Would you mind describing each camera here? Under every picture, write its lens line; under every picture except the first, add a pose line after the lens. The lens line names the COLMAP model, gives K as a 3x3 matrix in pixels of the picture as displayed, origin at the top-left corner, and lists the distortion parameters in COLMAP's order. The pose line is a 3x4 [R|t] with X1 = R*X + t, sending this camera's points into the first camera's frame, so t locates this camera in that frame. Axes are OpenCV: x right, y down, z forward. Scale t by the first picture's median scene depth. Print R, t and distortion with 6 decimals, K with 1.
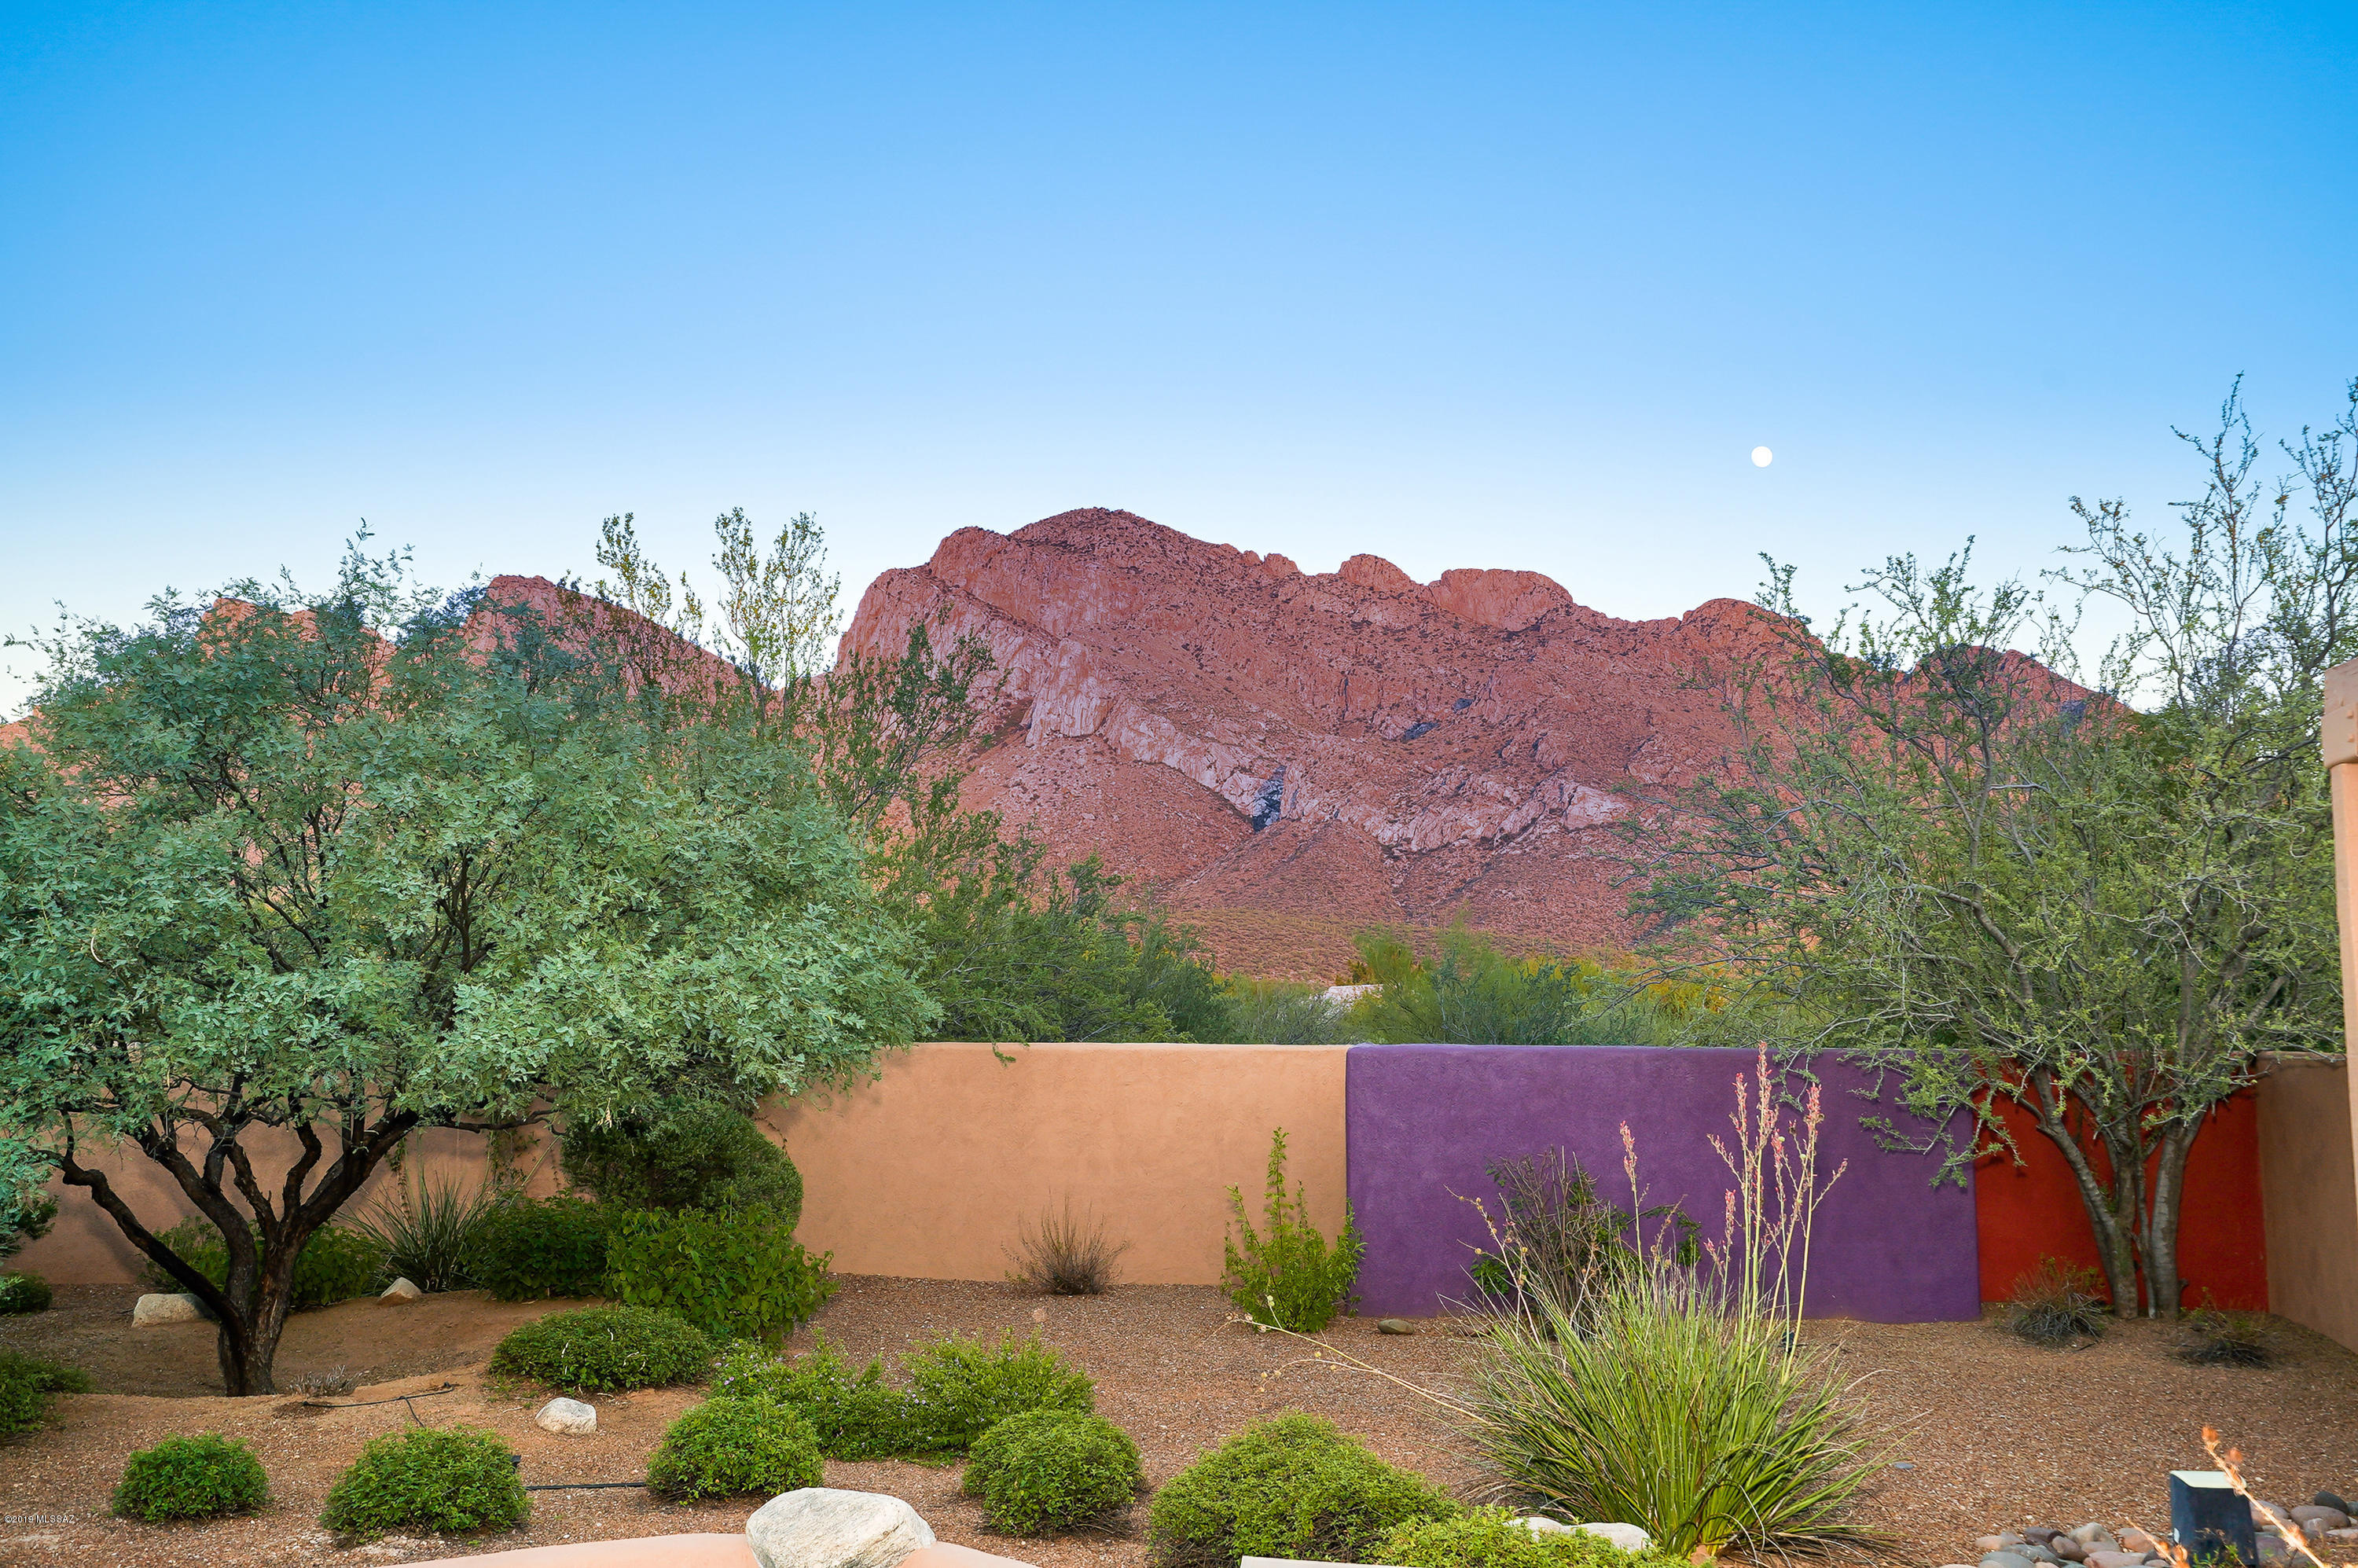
lens RADIAL K [[2270.2, 0, 1199.0], [0, 2270.2, 789.2], [0, 0, 1]] dist [0.073609, 0.000000]
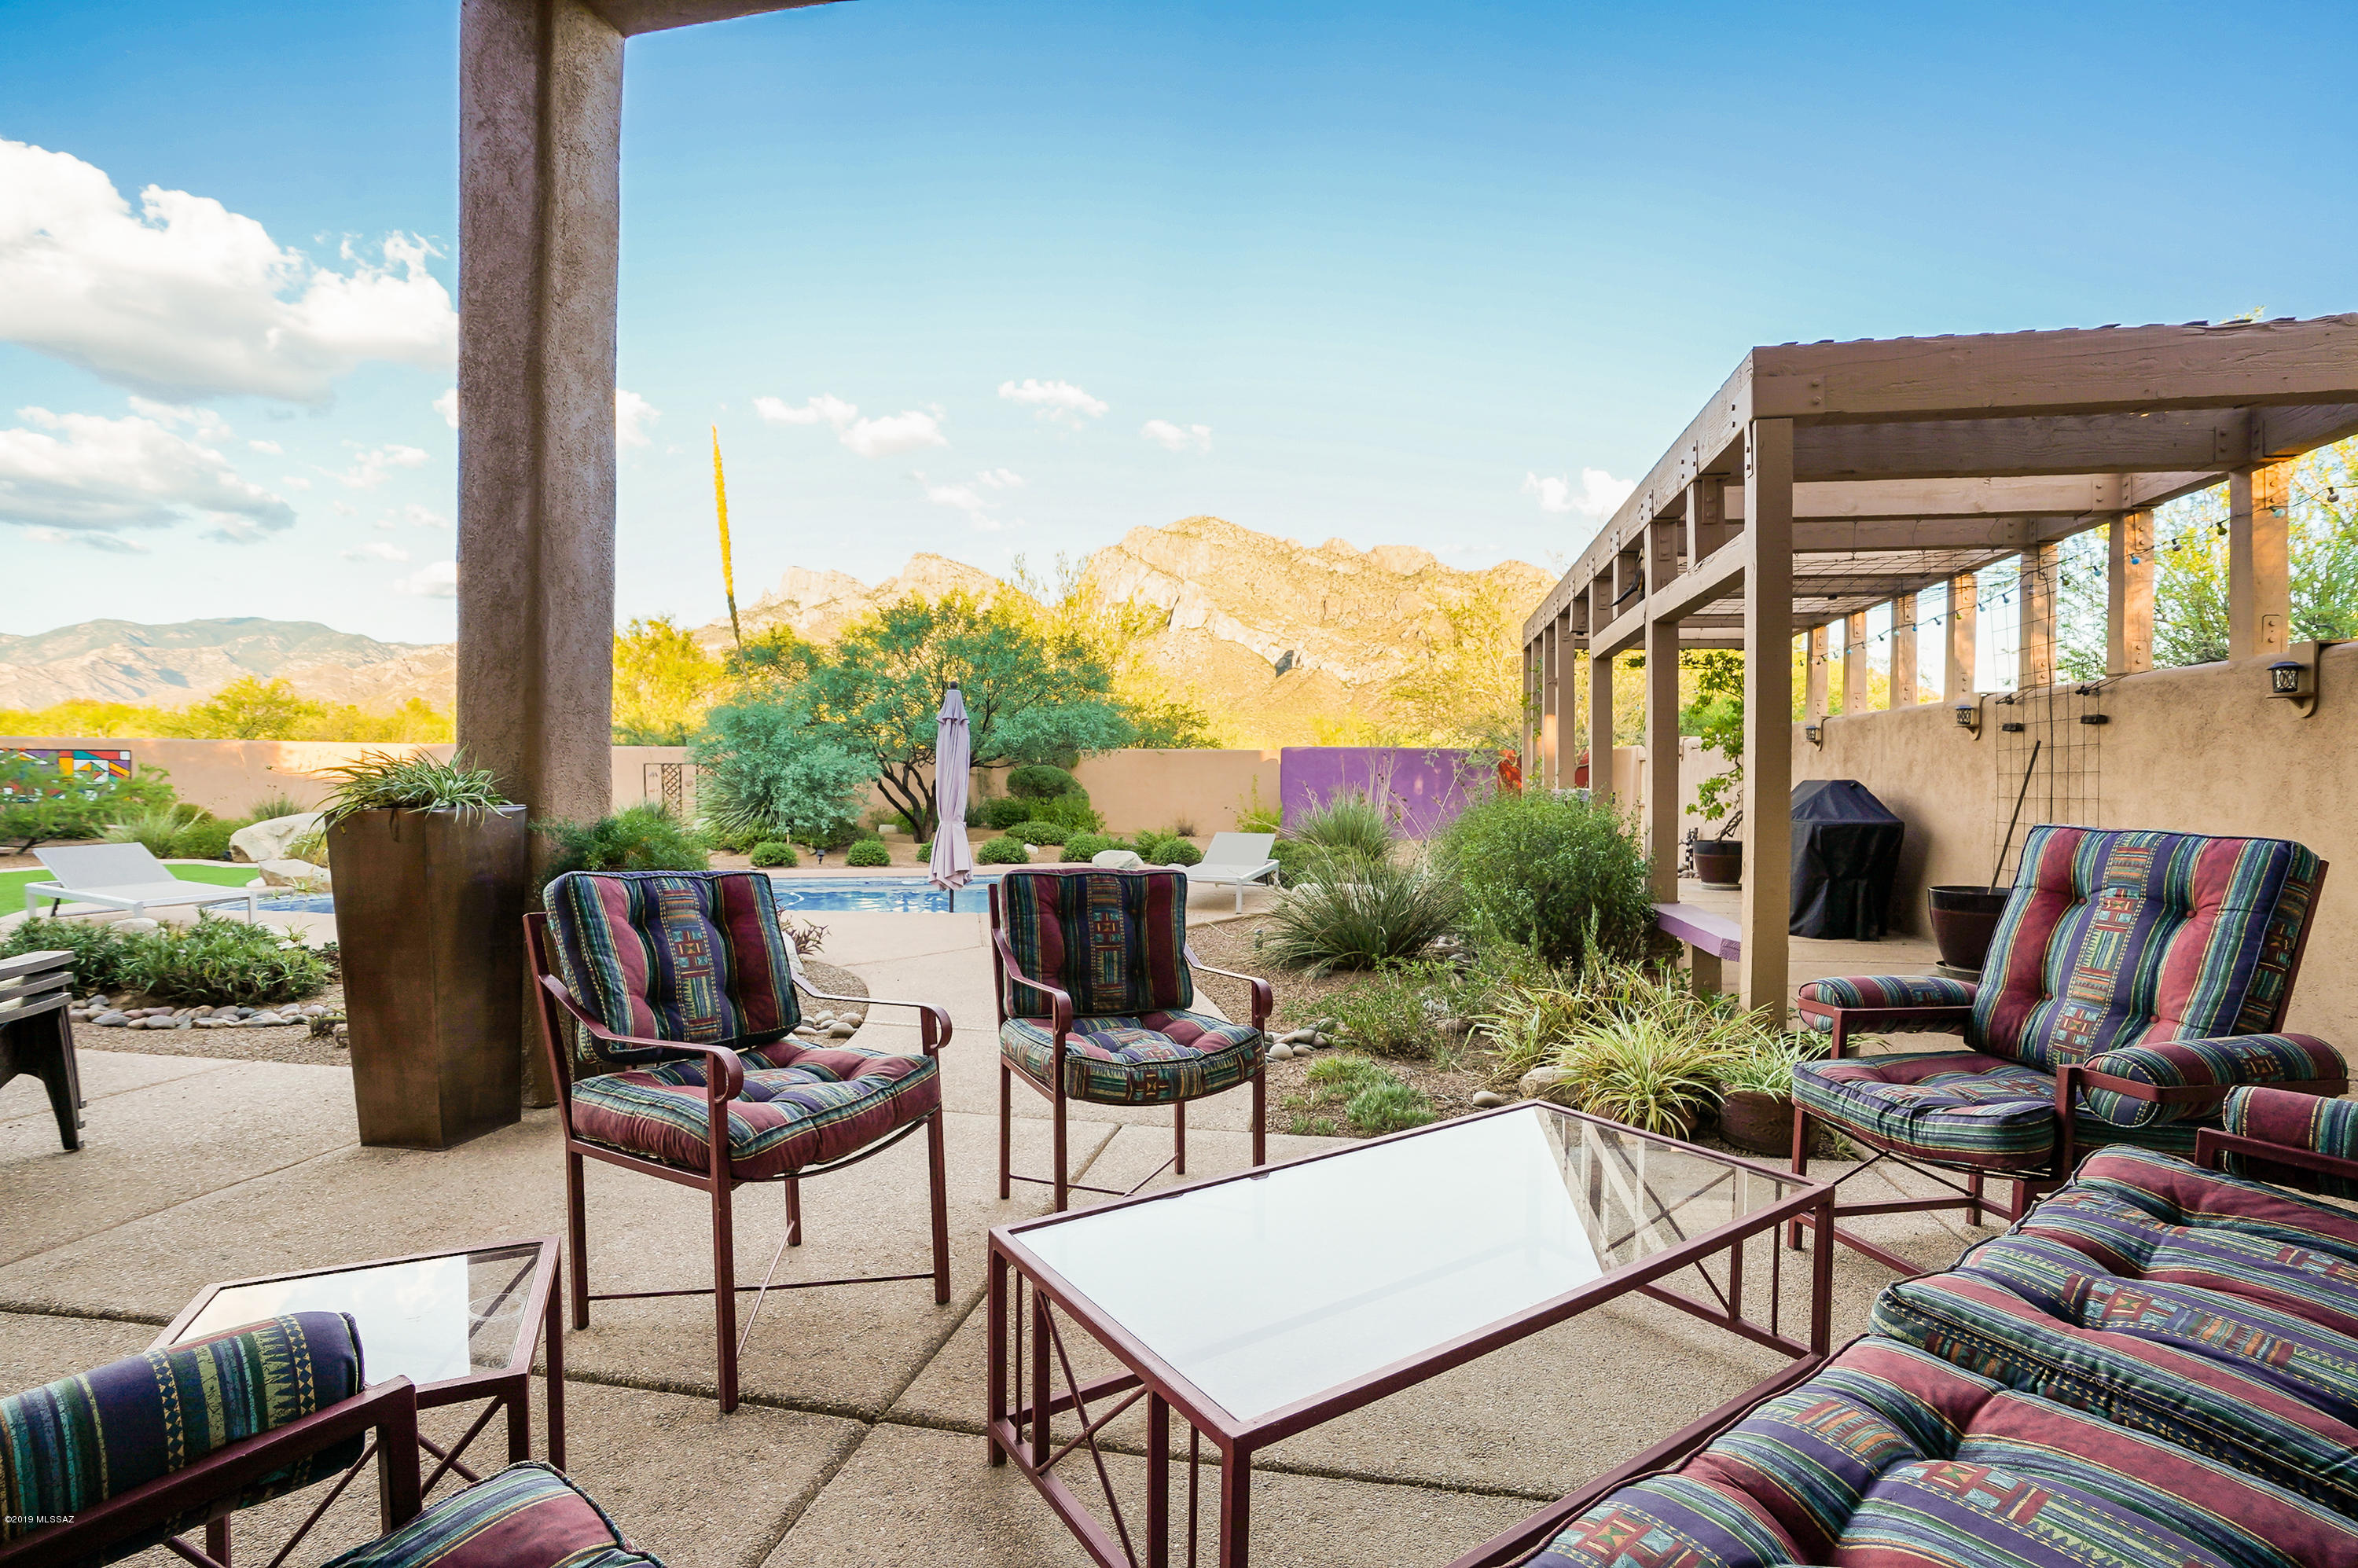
lens RADIAL K [[1097.9, 0, 1190.0], [0, 1097.9, 794.9], [0, 0, 1]] dist [-0.053762, 0.020758]
pose [[0.998387, 0.003692, -0.056656, 0.026004], [0.003544, 0.991885, 0.127089, -0.002245], [0.056666, -0.127084, 0.990272, -0.323254]]
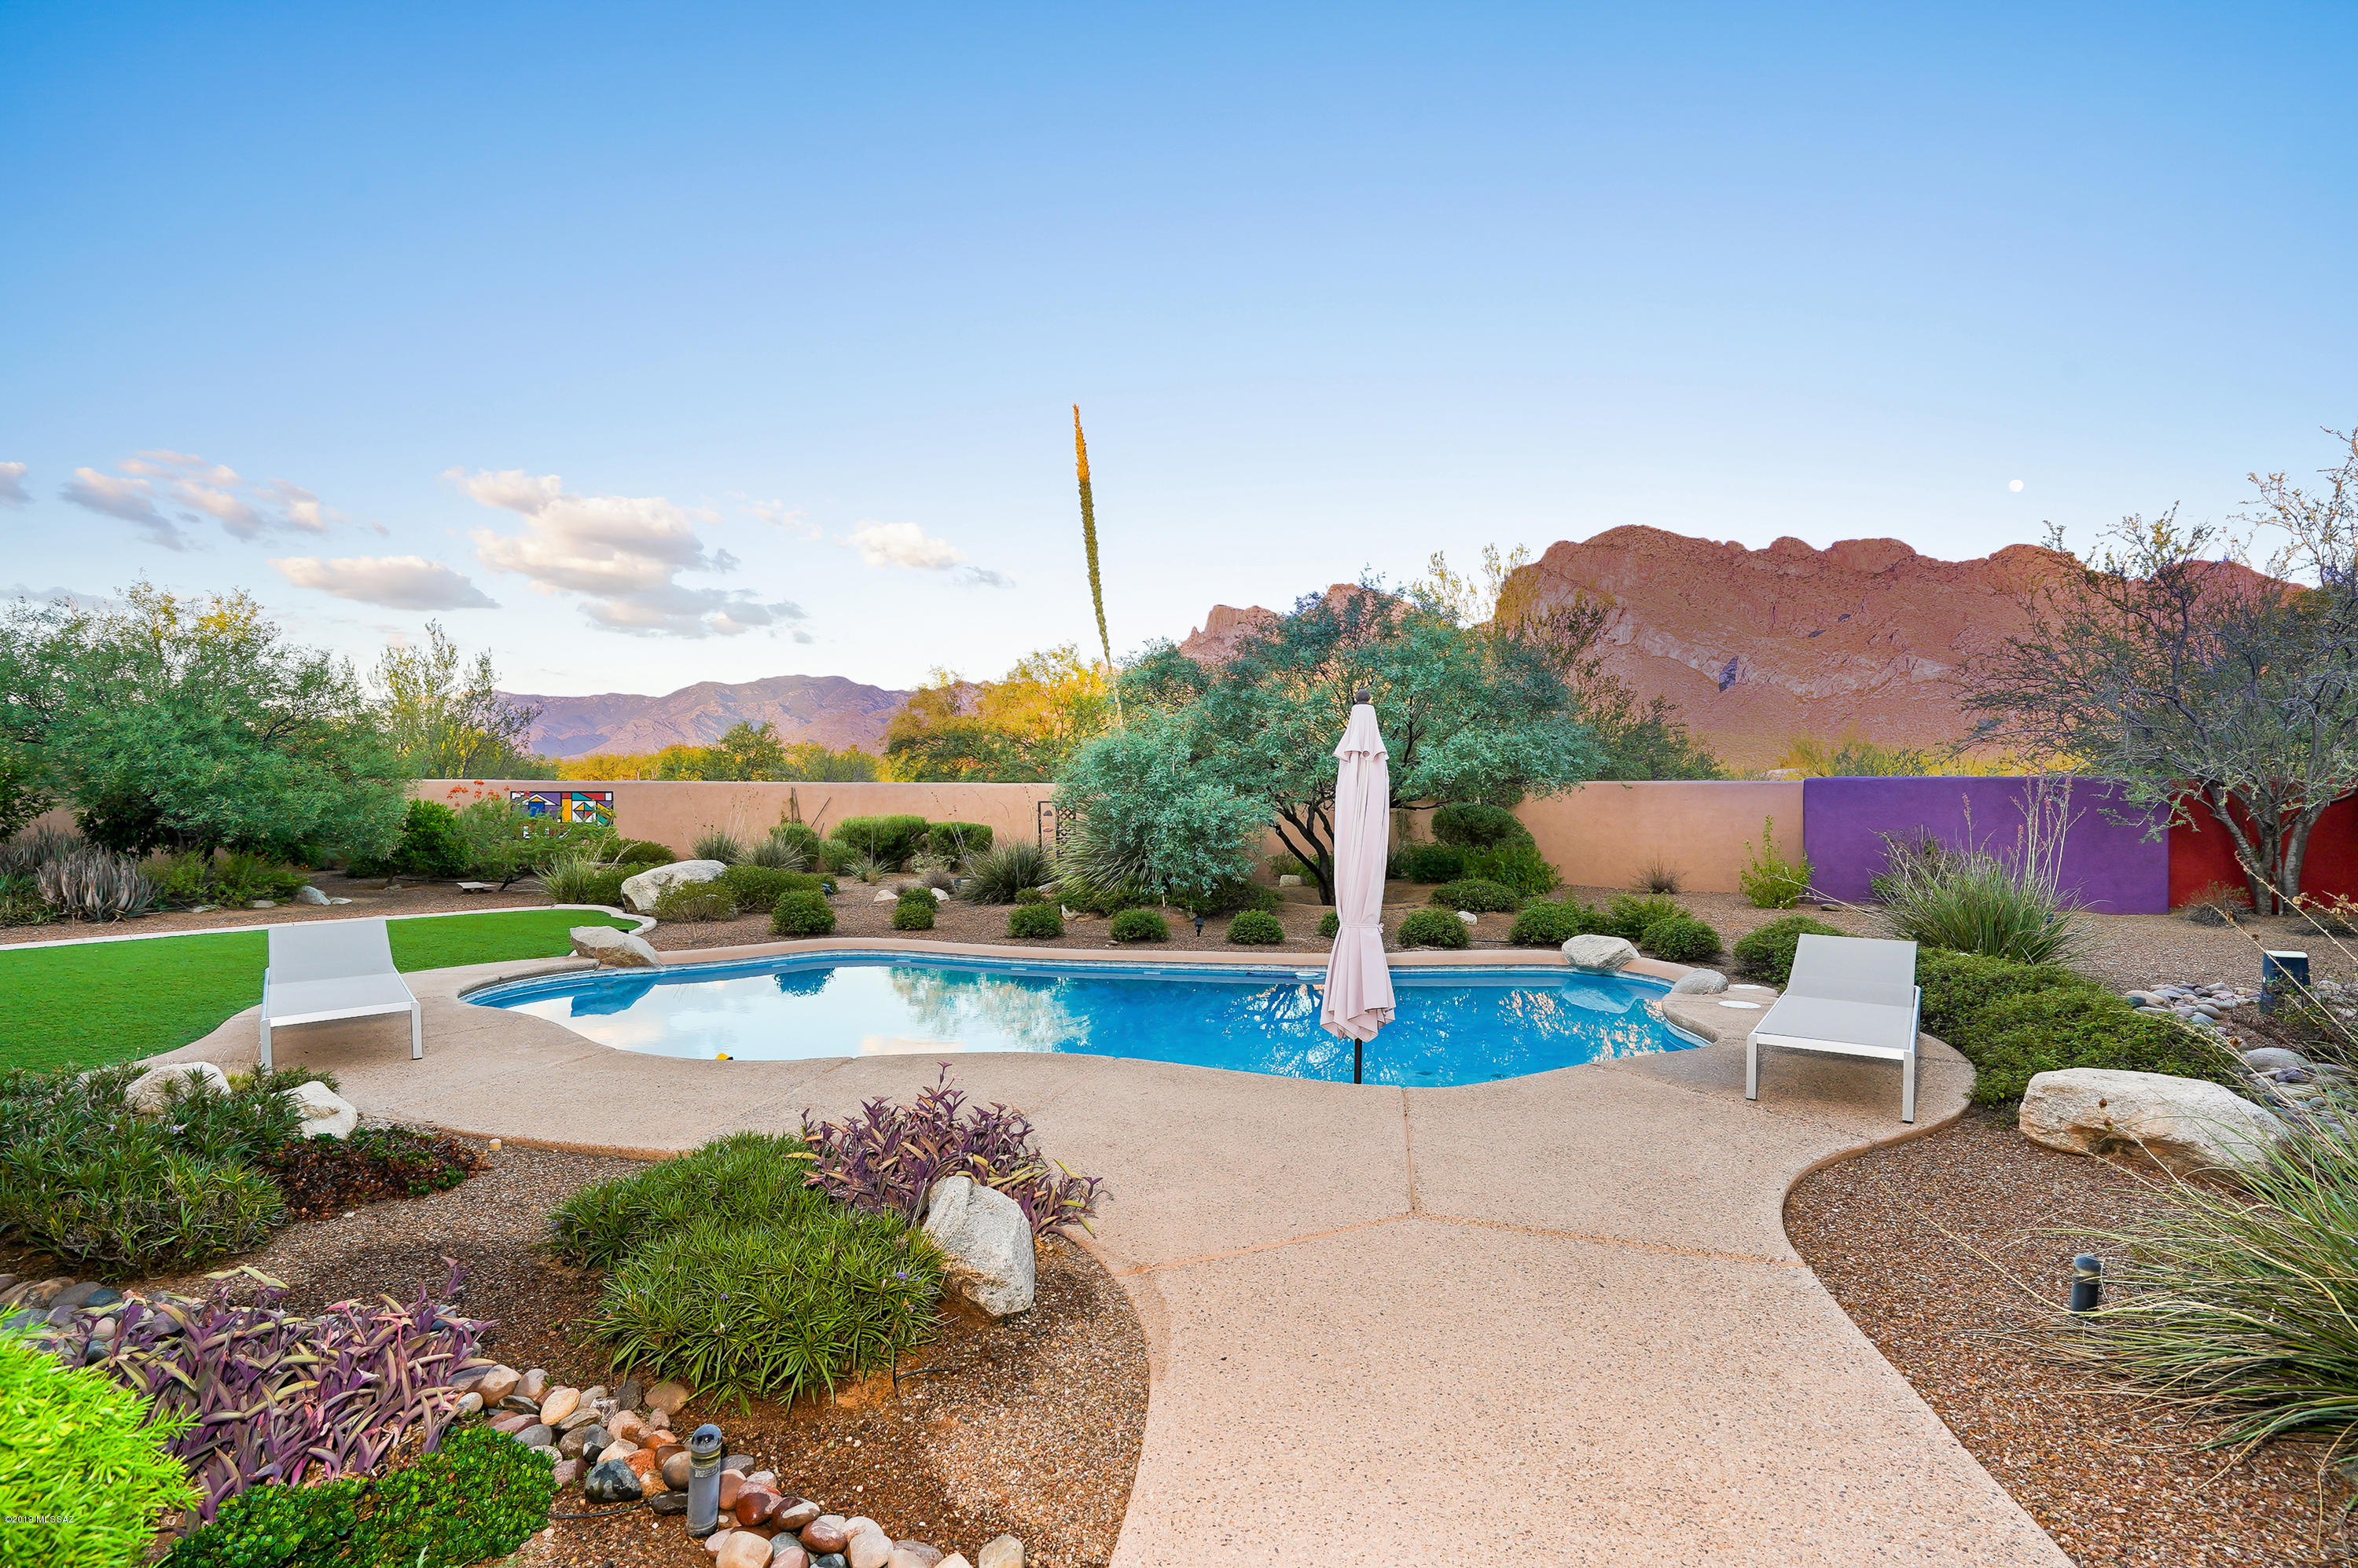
lens RADIAL K [[1097.9, 0, 1197.9], [0, 1097.9, 794.9], [0, 0, 1]] dist [-0.053762, 0.020758]
pose [[0.911149, -0.003644, -0.412060, -0.029251], [0.046253, 0.994546, 0.093480, 0.008304], [0.409473, -0.104233, 0.906349, -0.115002]]
